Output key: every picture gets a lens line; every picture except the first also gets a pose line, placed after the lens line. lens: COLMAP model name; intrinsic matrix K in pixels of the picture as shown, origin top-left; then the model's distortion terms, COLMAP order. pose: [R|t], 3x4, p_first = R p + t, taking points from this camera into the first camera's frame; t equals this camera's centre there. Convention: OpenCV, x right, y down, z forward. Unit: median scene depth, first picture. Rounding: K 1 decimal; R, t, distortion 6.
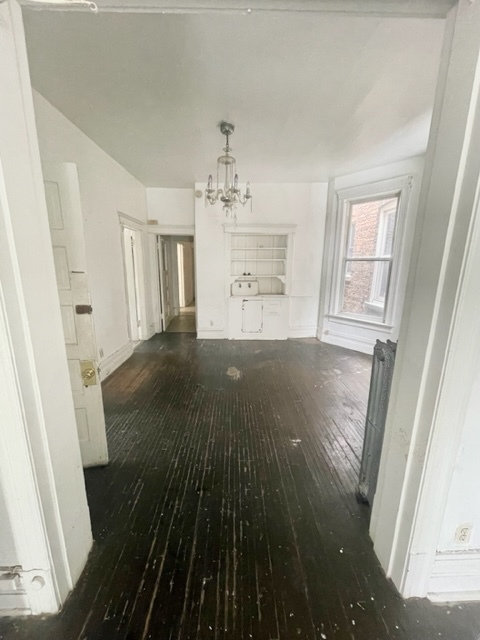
lens RADIAL K [[258.9, 0, 240.4], [0, 258.9, 319.5], [0, 0, 1]] dist [0.014062, 0.001031]
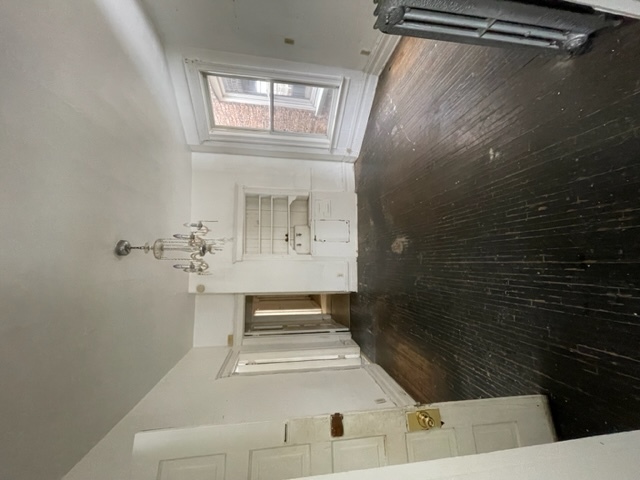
lens RADIAL K [[258.9, 0, 320.2], [0, 258.9, 239.5], [0, 0, 1]] dist [0.014062, 0.001031]
pose [[-0.007332, -0.997892, 0.064486, -0.055809], [0.999019, -0.010127, -0.043115, -0.020287], [0.043677, 0.064107, 0.996987, 0.101589]]
